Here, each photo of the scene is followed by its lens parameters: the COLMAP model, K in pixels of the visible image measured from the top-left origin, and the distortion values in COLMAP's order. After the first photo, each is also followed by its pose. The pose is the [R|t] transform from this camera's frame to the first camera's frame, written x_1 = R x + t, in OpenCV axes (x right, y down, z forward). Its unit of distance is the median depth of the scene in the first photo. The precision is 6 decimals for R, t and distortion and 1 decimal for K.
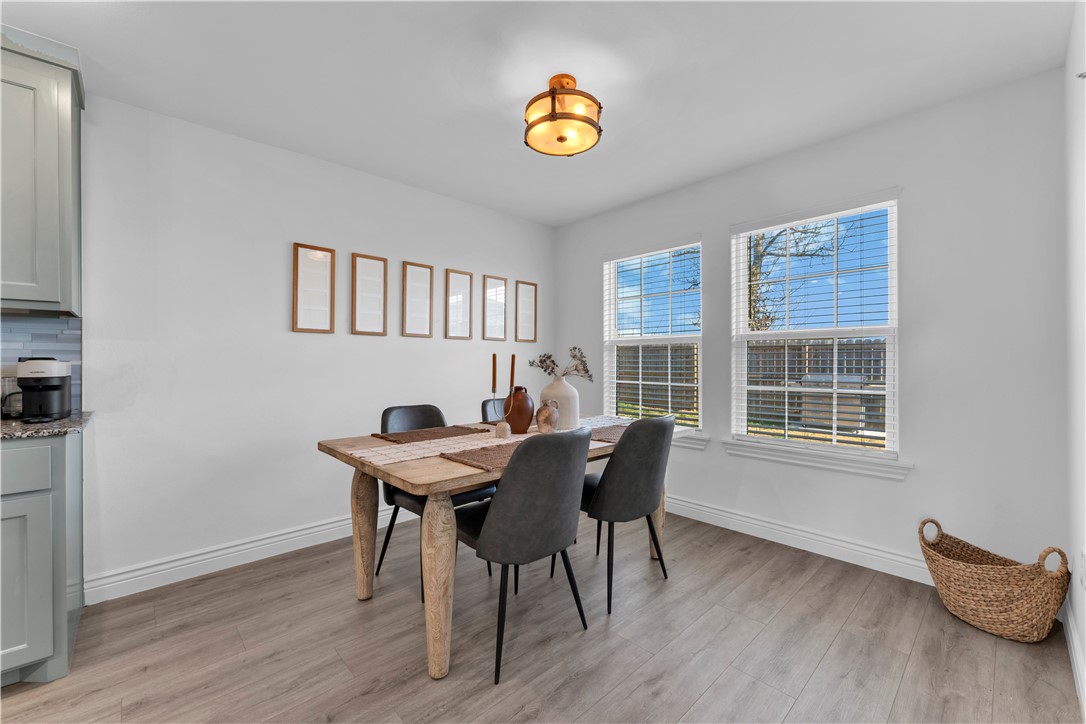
lens RADIAL K [[439.4, 0, 544.1], [0, 439.4, 362.1], [0, 0, 1]] dist [0.007681, -0.000839]
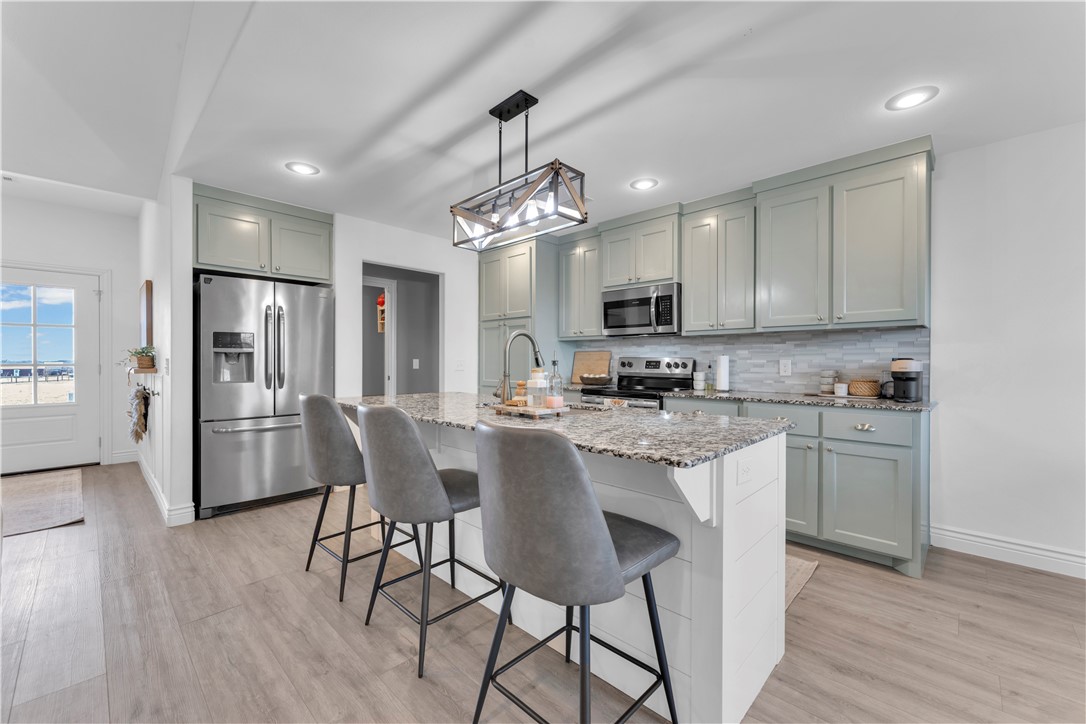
lens RADIAL K [[439.4, 0, 543.9], [0, 439.4, 360.1], [0, 0, 1]] dist [0.007681, -0.000839]
pose [[0.048242, 0.003827, -0.998828, 0.252273], [-0.004042, 0.999985, 0.003636, -0.004444], [0.998828, 0.003862, 0.048256, -0.250467]]
